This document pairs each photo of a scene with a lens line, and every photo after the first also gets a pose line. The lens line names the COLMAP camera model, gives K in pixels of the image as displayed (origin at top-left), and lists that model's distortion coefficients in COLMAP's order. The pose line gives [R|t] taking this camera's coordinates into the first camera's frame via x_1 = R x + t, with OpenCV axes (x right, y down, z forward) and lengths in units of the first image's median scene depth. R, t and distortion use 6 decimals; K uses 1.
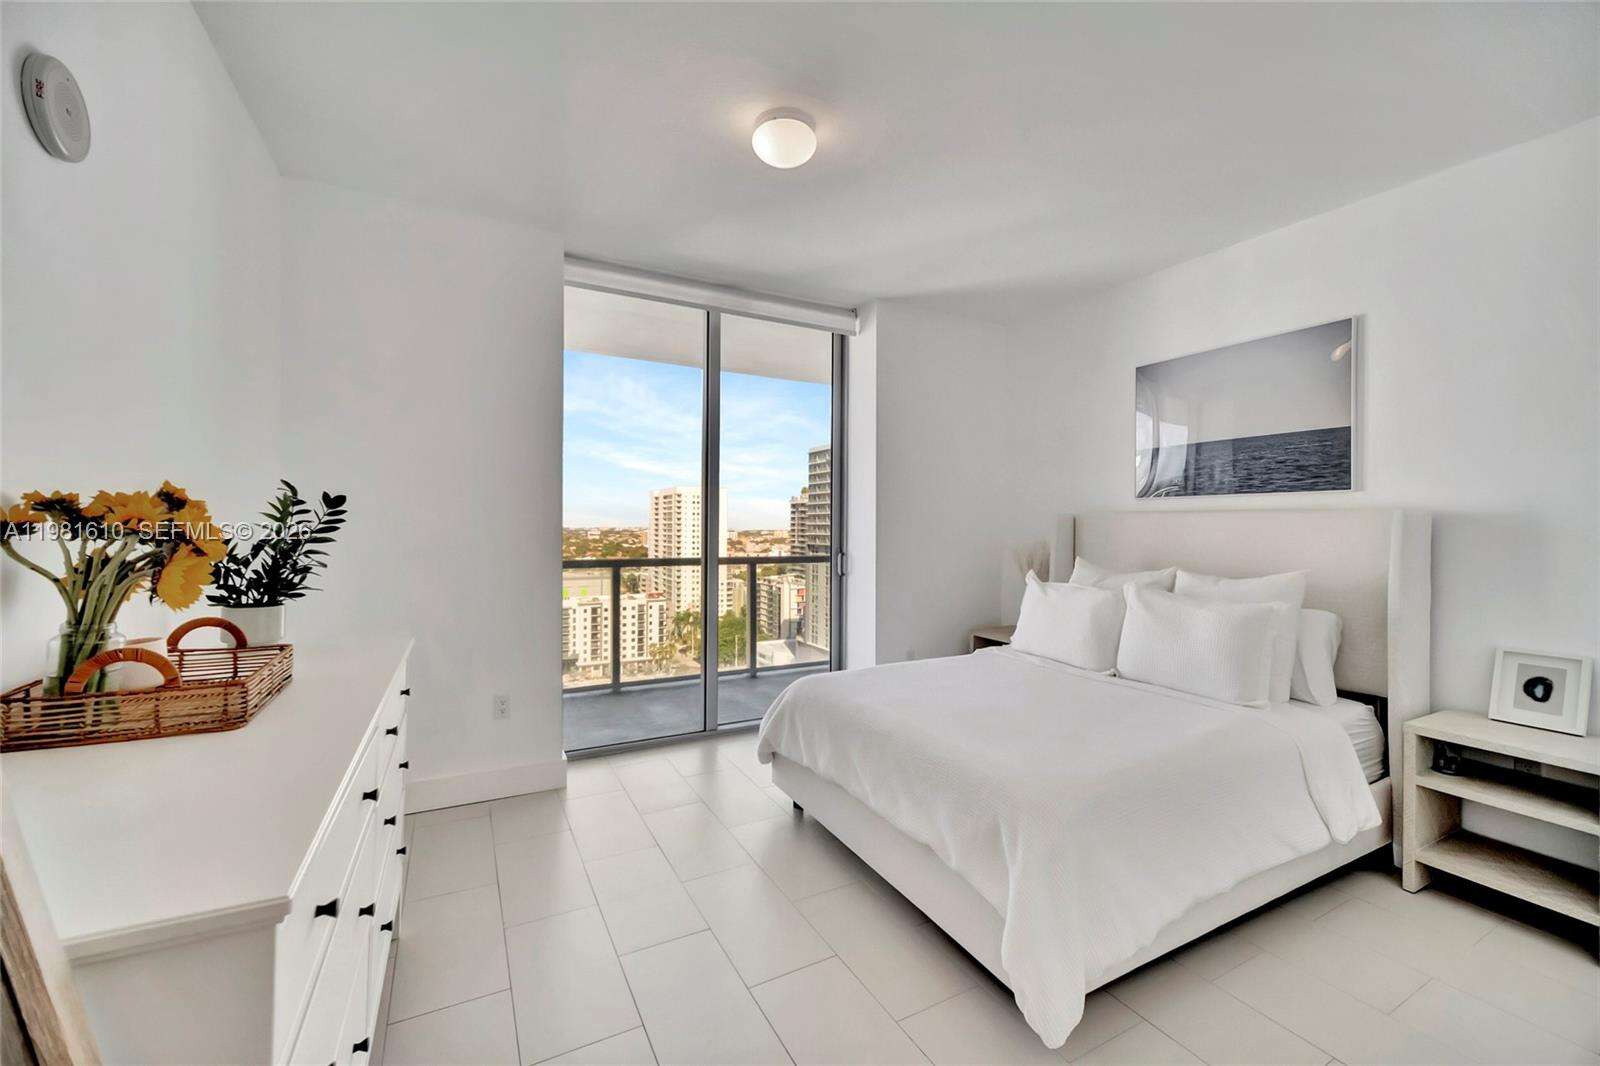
lens RADIAL K [[671.5, 0, 809.4], [0, 671.5, 524.1], [0, 0, 1]] dist [-0.000126, -0.000005]
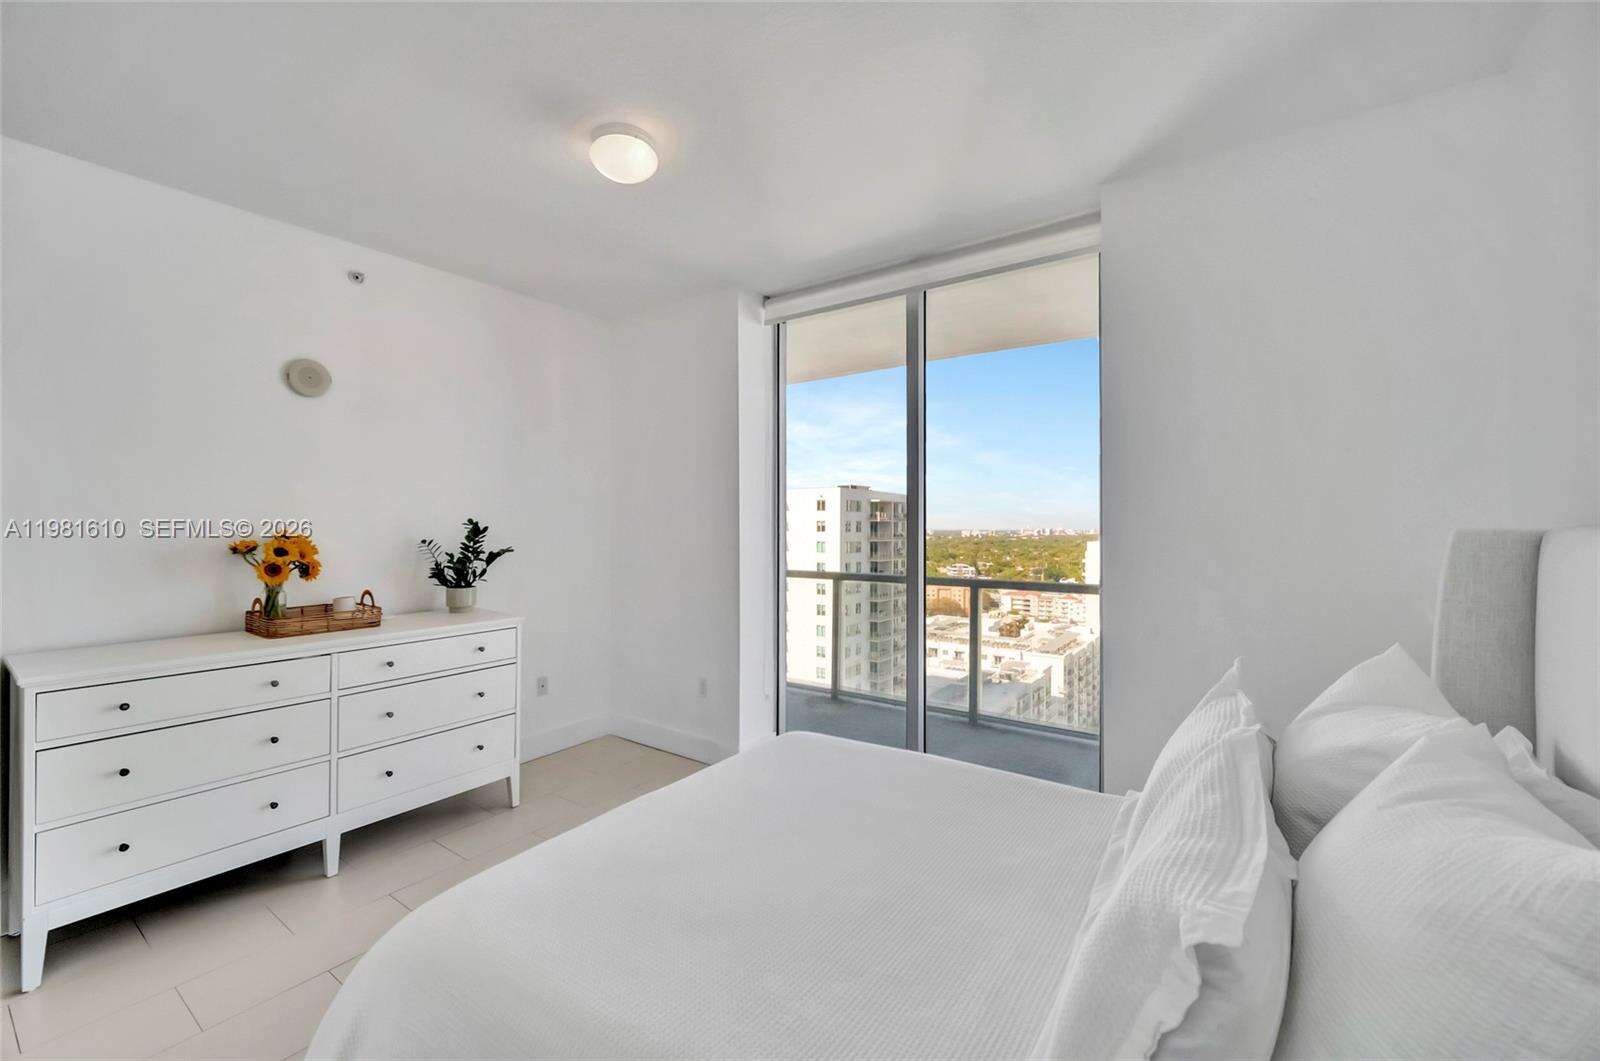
lens RADIAL K [[671.5, 0, 809.4], [0, 671.5, 521.6], [0, 0, 1]] dist [-0.000126, -0.000005]
pose [[0.455379, 0.005450, -0.890281, 0.596006], [0.003346, 0.999964, 0.007833, -0.028459], [0.890291, -0.006546, 0.455344, 0.482422]]
